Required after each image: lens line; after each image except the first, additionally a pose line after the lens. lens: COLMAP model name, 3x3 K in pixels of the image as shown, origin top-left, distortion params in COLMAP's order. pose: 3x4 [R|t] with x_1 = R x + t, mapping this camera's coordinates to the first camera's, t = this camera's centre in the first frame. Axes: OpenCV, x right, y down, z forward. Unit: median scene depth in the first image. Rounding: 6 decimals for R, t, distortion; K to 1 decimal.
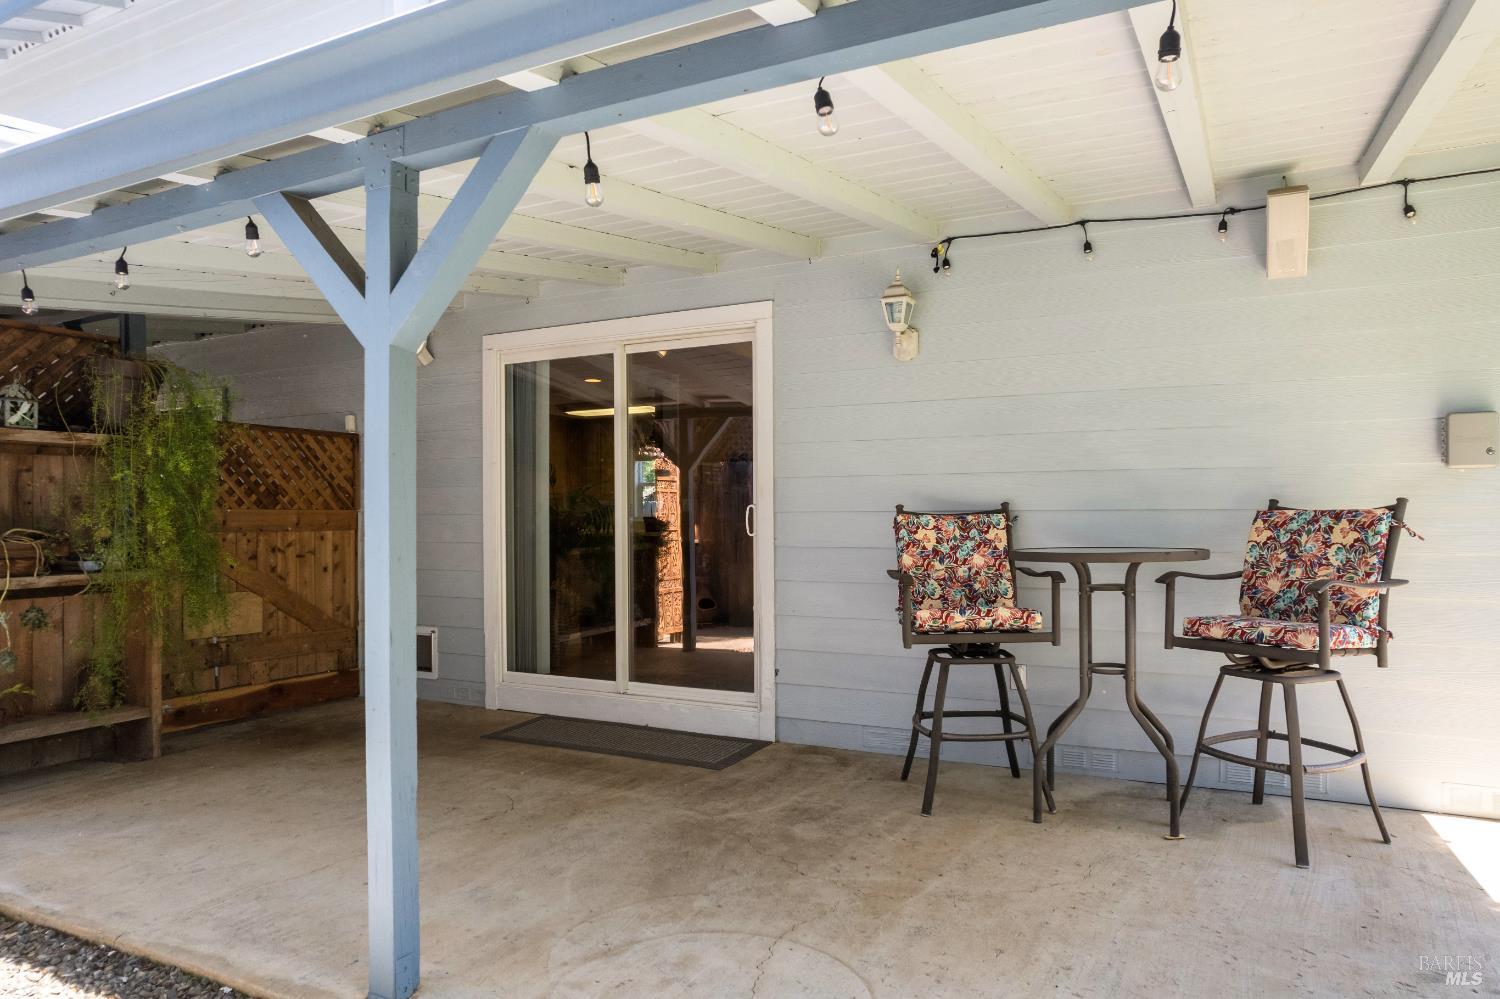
lens RADIAL K [[979.8, 0, 747.1], [0, 979.8, 508.5], [0, 0, 1]] dist [-0.076354, 0.079871]
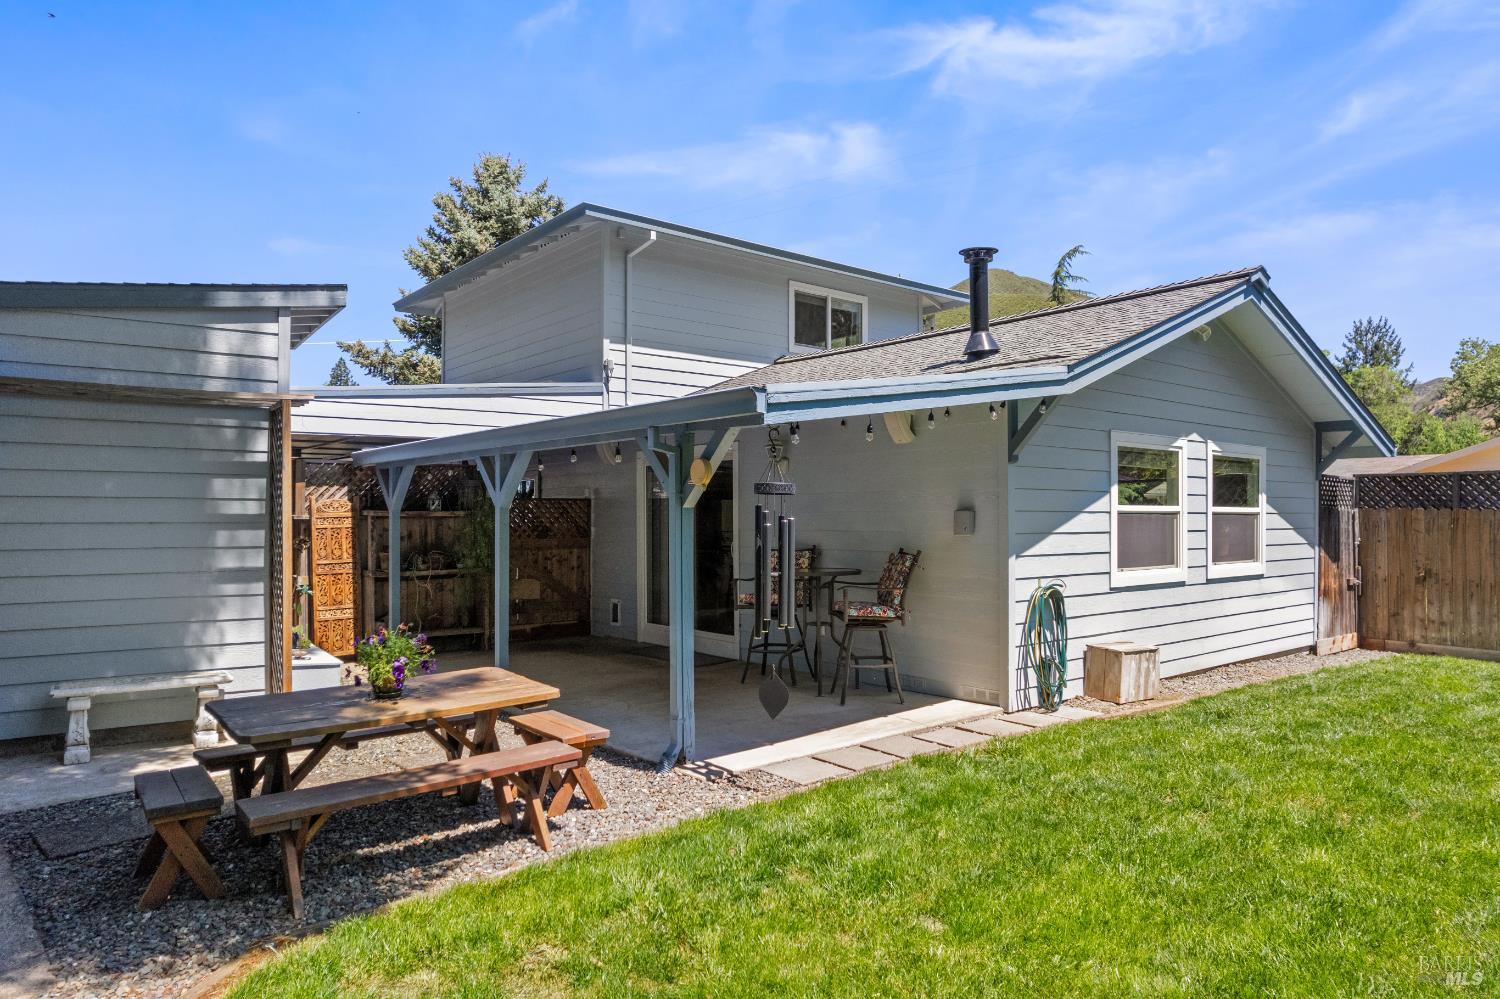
lens RADIAL K [[979.8, 0, 747.1], [0, 979.8, 508.5], [0, 0, 1]] dist [-0.076354, 0.079871]
pose [[0.916751, -0.002062, -0.399454, 0.851070], [0.003932, 0.999985, 0.003862, -0.081313], [0.399440, -0.005111, 0.916745, -0.844556]]
